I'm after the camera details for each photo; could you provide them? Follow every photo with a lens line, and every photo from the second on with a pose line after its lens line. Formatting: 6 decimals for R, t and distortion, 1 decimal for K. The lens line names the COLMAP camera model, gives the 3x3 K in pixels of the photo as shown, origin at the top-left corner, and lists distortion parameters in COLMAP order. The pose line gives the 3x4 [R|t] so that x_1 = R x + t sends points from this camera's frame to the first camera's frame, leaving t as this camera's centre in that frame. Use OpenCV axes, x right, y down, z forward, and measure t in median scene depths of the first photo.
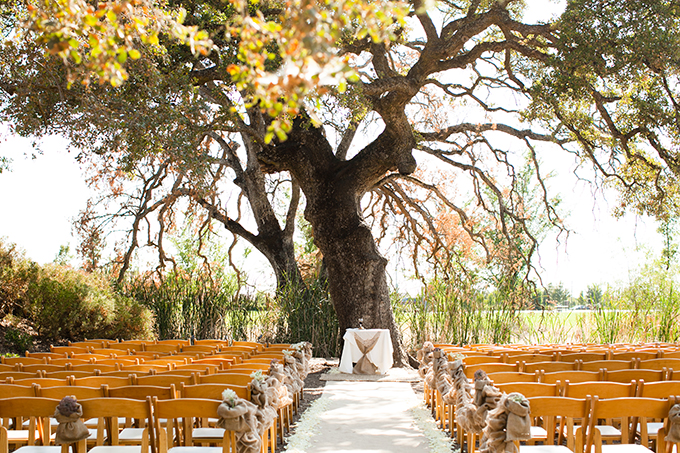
lens RADIAL K [[982.4, 0, 340.0], [0, 982.4, 226.5], [0, 0, 1]] dist [0.025102, 0.009648]
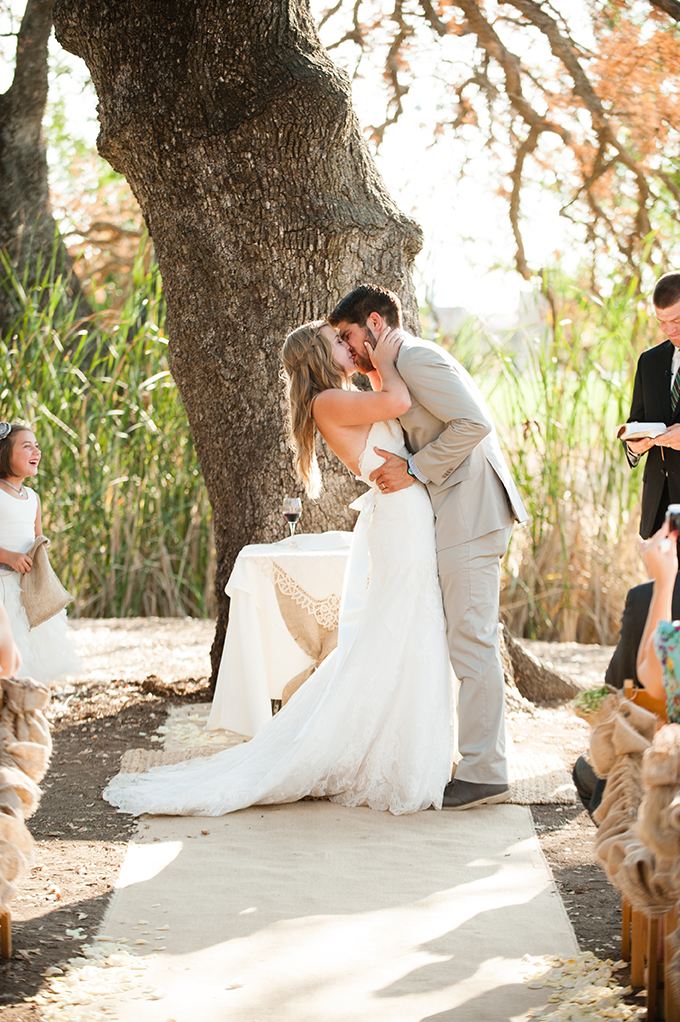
lens RADIAL K [[3280.8, 0, 340.0], [0, 3280.8, 511.0], [0, 0, 1]] dist [0.148006, 0.794902]
pose [[0.999571, 0.001166, 0.029249, 0.002995], [-0.004931, 0.991635, 0.128981, 0.000466], [-0.028854, -0.129070, 0.991216, 0.099979]]
